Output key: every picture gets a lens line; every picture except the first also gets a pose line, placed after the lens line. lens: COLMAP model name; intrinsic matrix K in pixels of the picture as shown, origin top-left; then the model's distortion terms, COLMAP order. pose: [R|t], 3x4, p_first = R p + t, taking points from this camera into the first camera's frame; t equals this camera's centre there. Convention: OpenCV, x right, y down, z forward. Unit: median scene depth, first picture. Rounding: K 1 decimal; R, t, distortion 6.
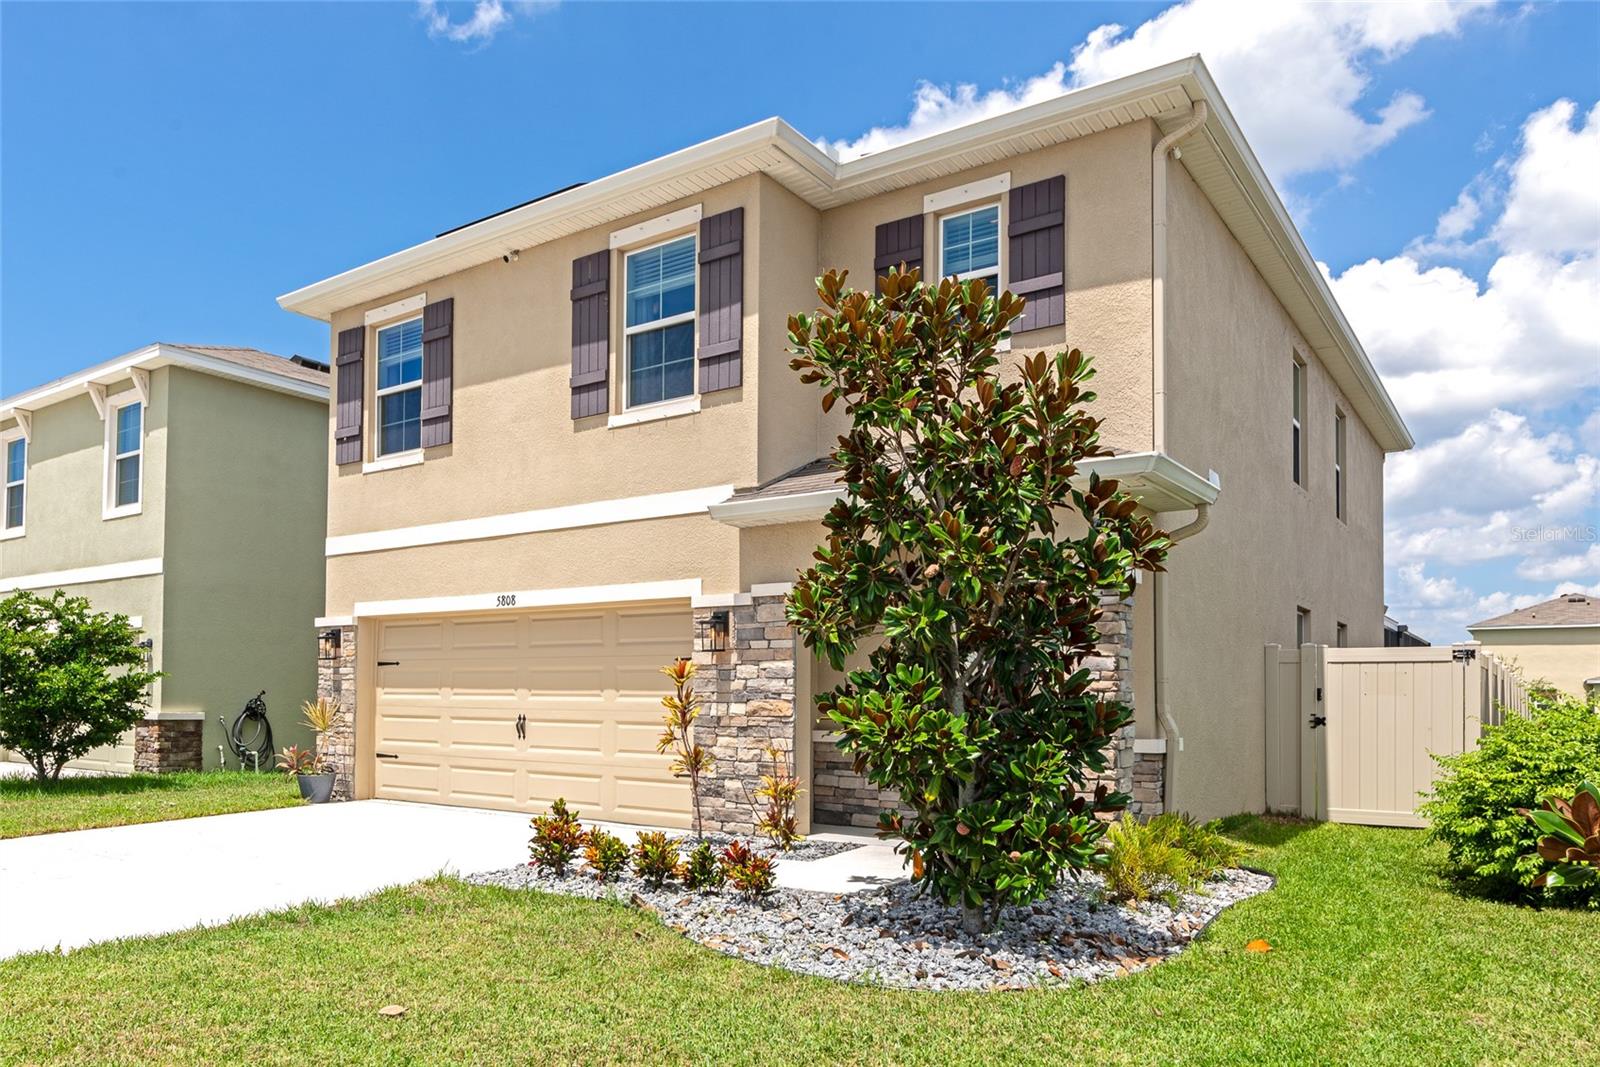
lens RADIAL K [[959.8, 0, 799.6], [0, 959.8, 660.4], [0, 0, 1]] dist [-0.001791, 0.020582]
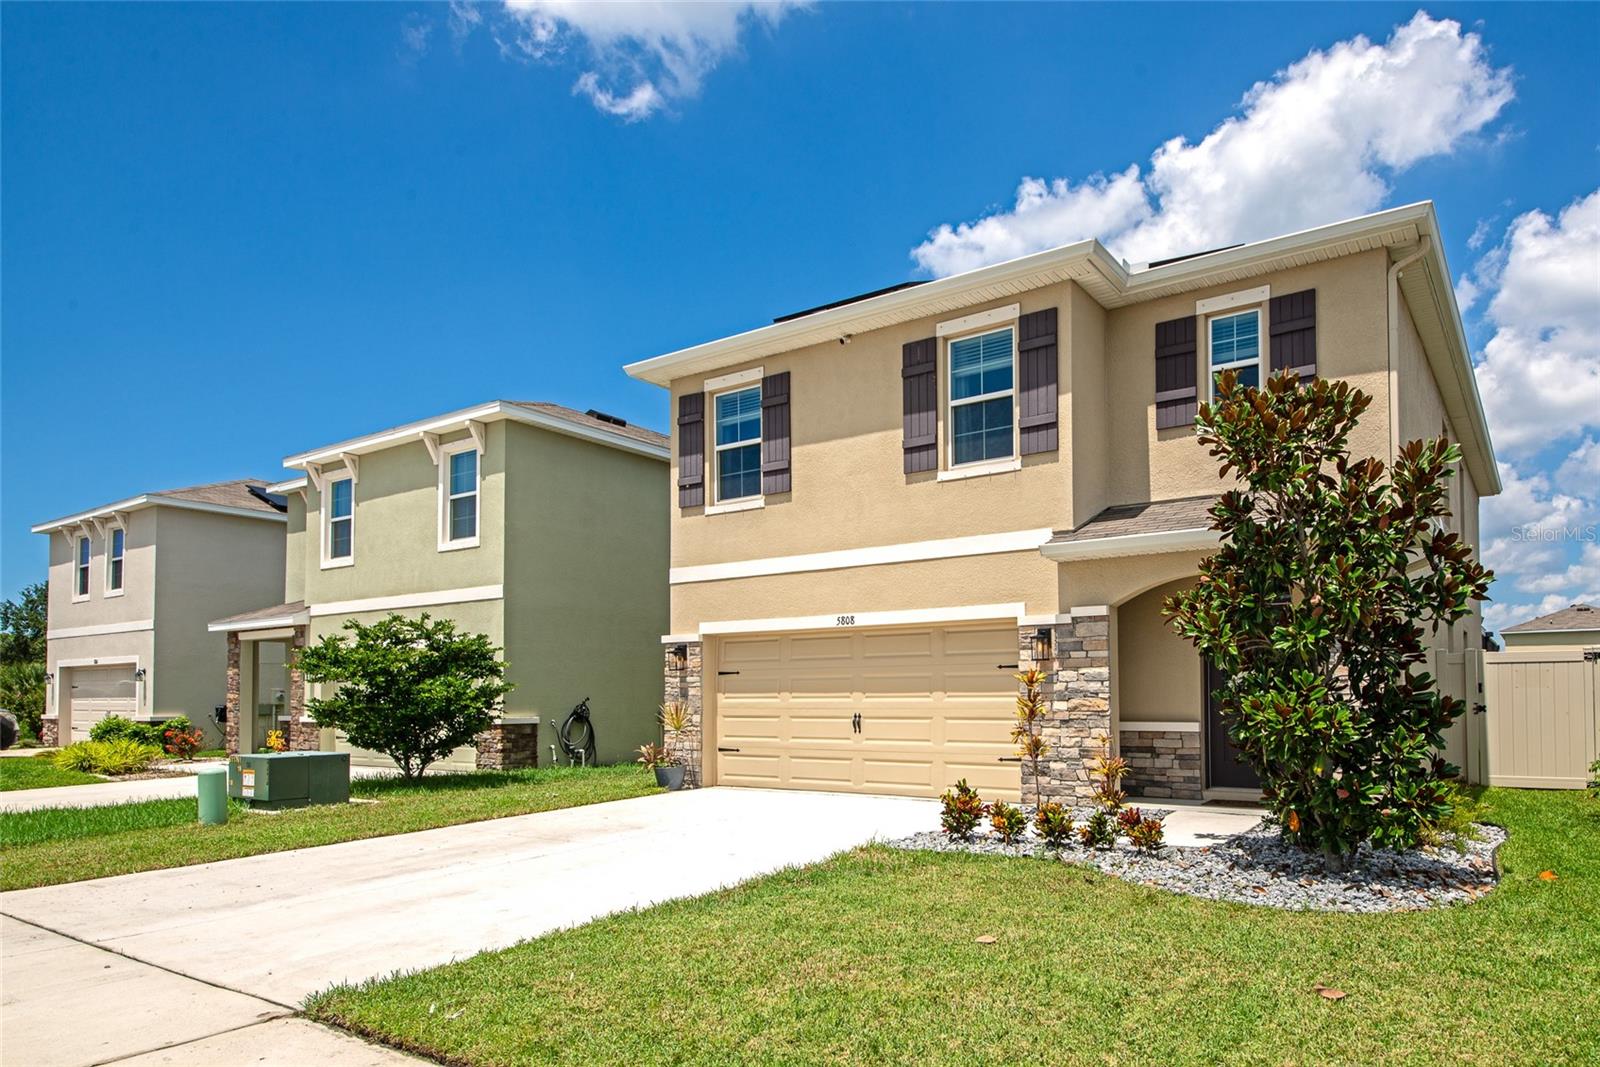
lens RADIAL K [[874.5, 0, 799.7], [0, 874.5, 652.6], [0, 0, 1]] dist [0.052524, -0.017089]
pose [[0.994886, -0.011735, 0.100321, -0.488898], [0.012651, 0.999884, -0.008499, -0.013031], [-0.100210, 0.009724, 0.994919, -0.109672]]
